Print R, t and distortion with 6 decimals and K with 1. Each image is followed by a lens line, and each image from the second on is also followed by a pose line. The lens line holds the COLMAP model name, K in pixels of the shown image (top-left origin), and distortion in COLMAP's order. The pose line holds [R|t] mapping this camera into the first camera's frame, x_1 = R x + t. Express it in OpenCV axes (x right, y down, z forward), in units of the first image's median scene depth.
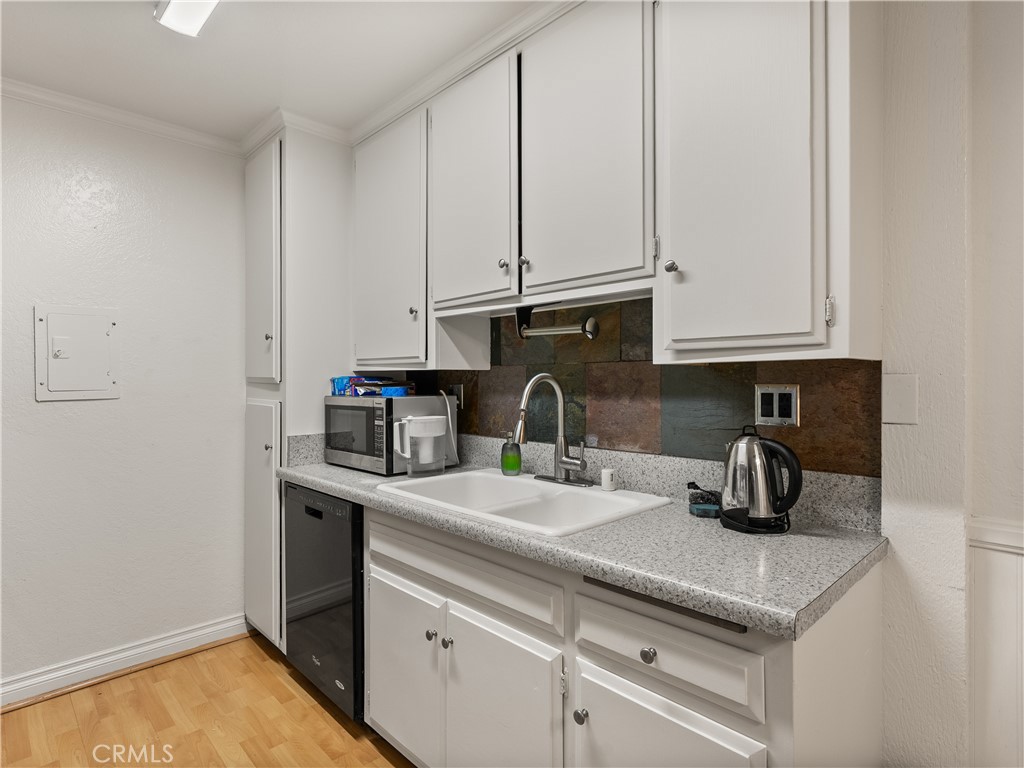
lens RADIAL K [[546.9, 0, 518.3], [0, 546.9, 381.0], [0, 0, 1]] dist [-0.000760, -0.000947]
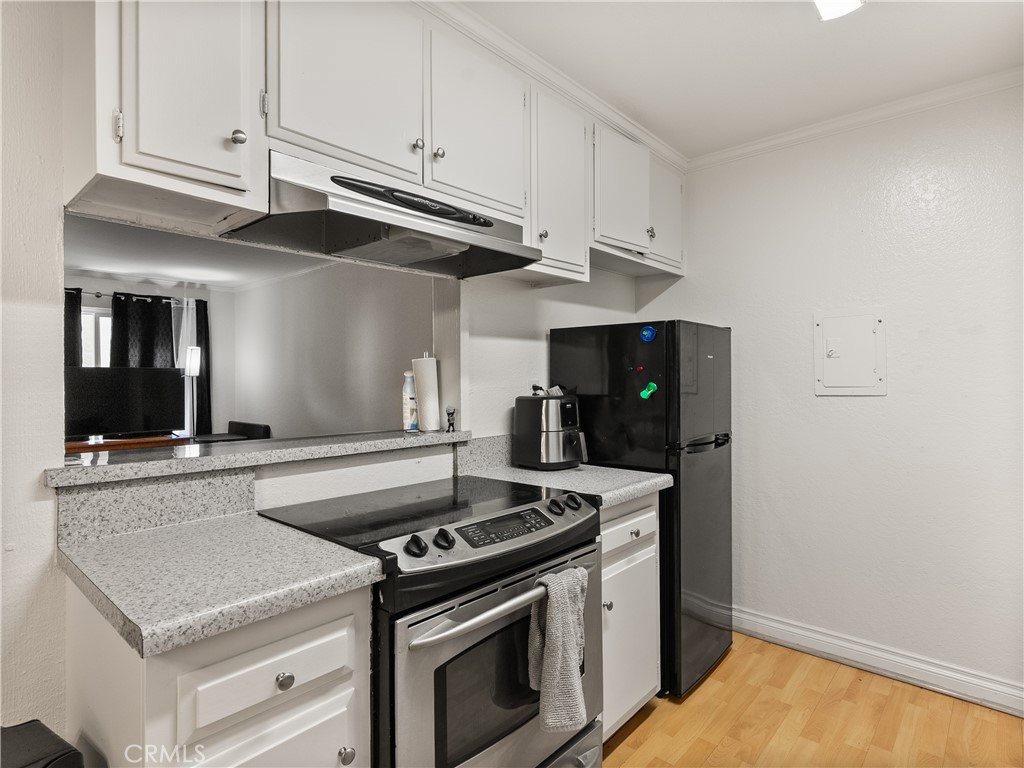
lens RADIAL K [[550.3, 0, 510.3], [0, 550.3, 375.9], [0, 0, 1]] dist [0.002003, 0.000546]
pose [[0.060385, -0.003279, -0.998170, 0.256173], [0.001020, 0.999994, -0.003223, -0.001494], [0.998175, -0.000823, 0.060388, 0.293390]]
